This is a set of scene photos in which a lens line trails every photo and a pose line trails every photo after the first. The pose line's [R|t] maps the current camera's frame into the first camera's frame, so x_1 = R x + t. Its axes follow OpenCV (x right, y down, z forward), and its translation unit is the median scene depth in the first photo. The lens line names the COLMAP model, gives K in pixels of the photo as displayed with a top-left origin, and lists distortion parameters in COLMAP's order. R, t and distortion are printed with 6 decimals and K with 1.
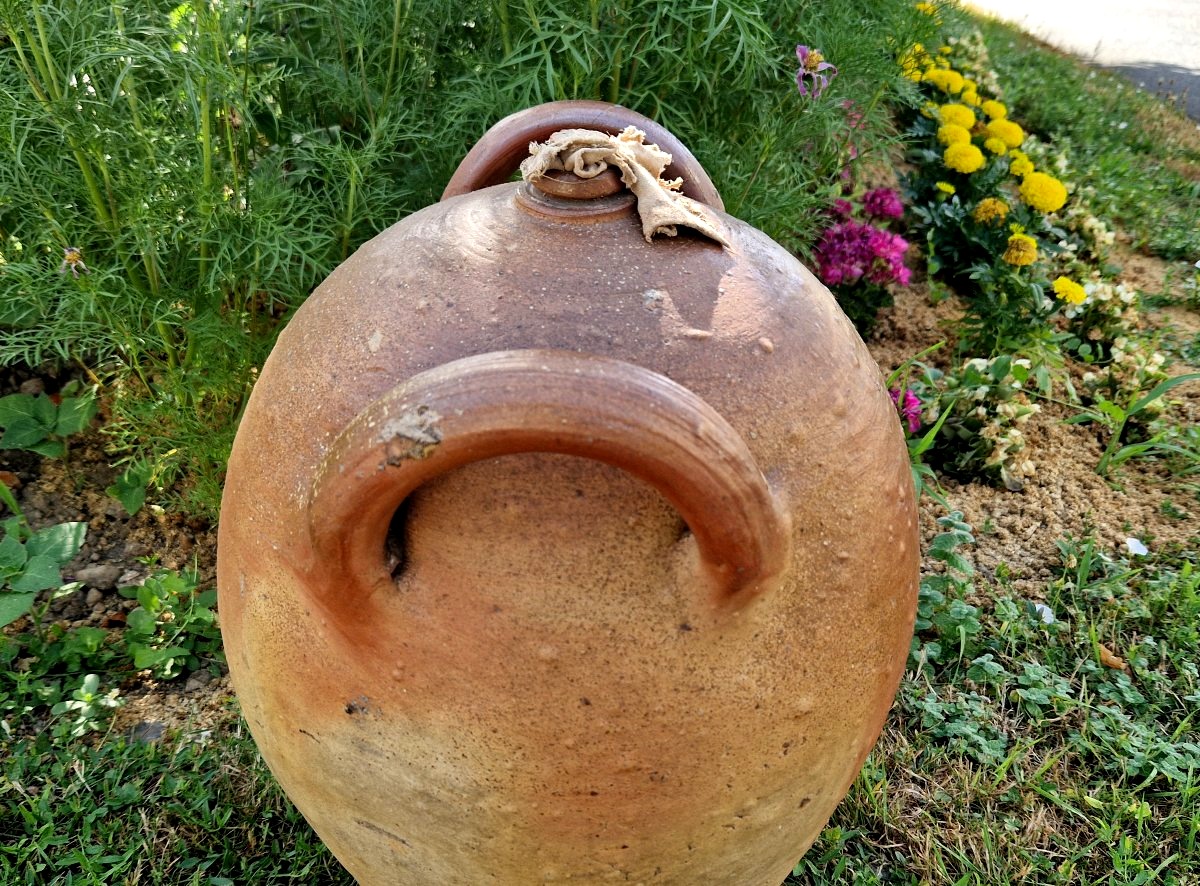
lens RADIAL K [[994.4, 0, 606.0], [0, 994.4, 426.8], [0, 0, 1]] dist [0.058625, -0.050151]
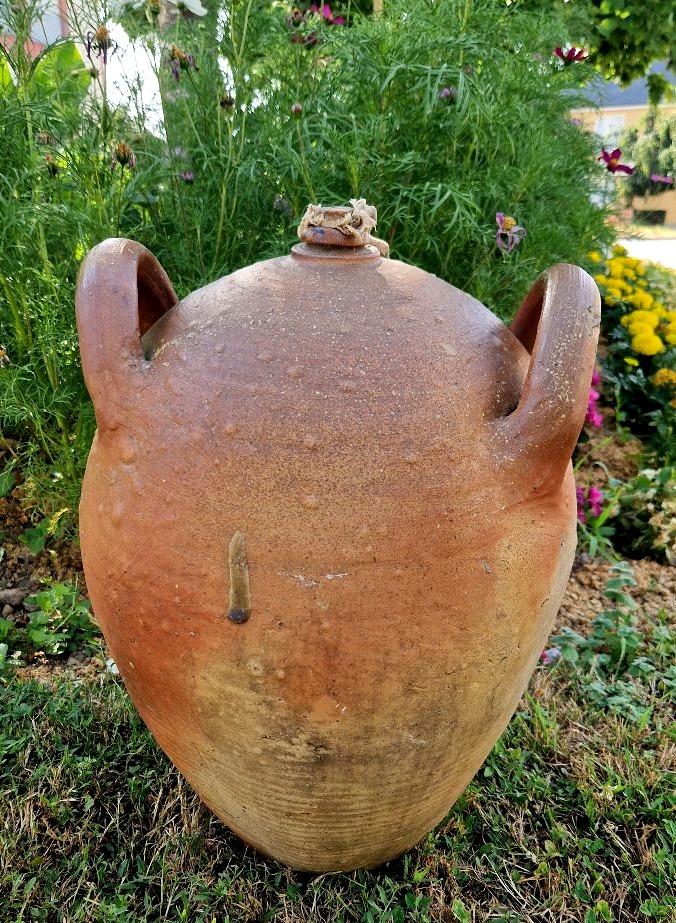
lens RADIAL K [[762.3, 0, 349.0], [0, 762.3, 554.9], [0, 0, 1]] dist [0.057584, -0.056291]
pose [[0.997899, 0.008989, -0.064167, 0.056153], [-0.012973, 0.997995, -0.061951, 0.181621], [0.063481, 0.062653, 0.996014, -0.080118]]
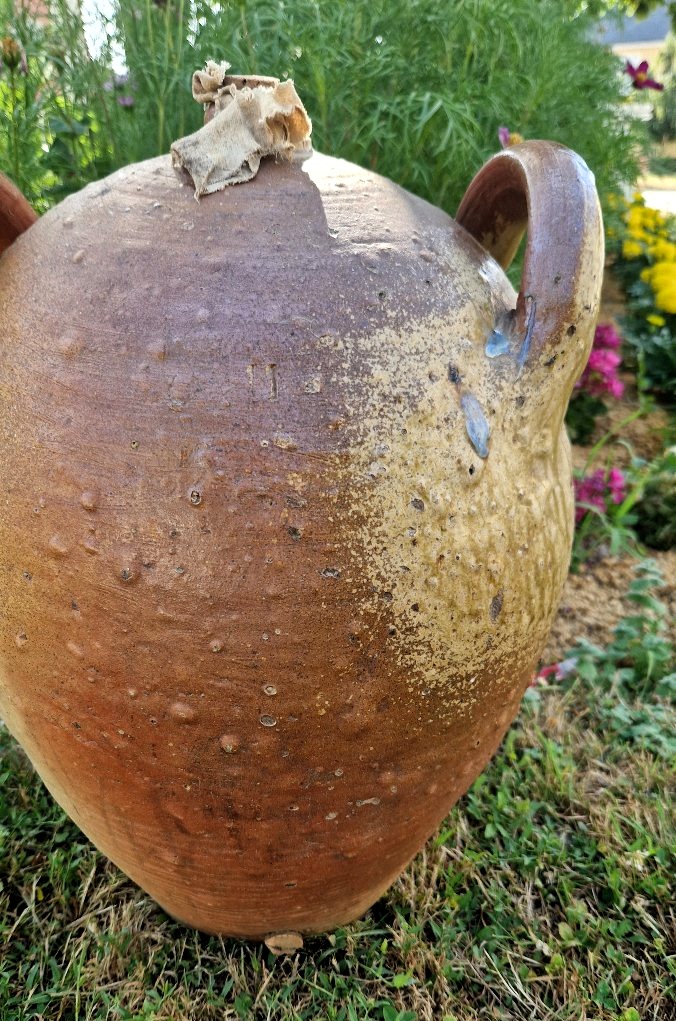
lens RADIAL K [[764.4, 0, 349.5], [0, 764.4, 595.6], [0, 0, 1]] dist [0.043806, -0.038352]
pose [[0.997218, -0.004748, -0.074386, 0.085730], [0.006436, 0.999727, 0.022474, 0.130981], [0.074259, -0.022890, 0.996976, 0.104556]]
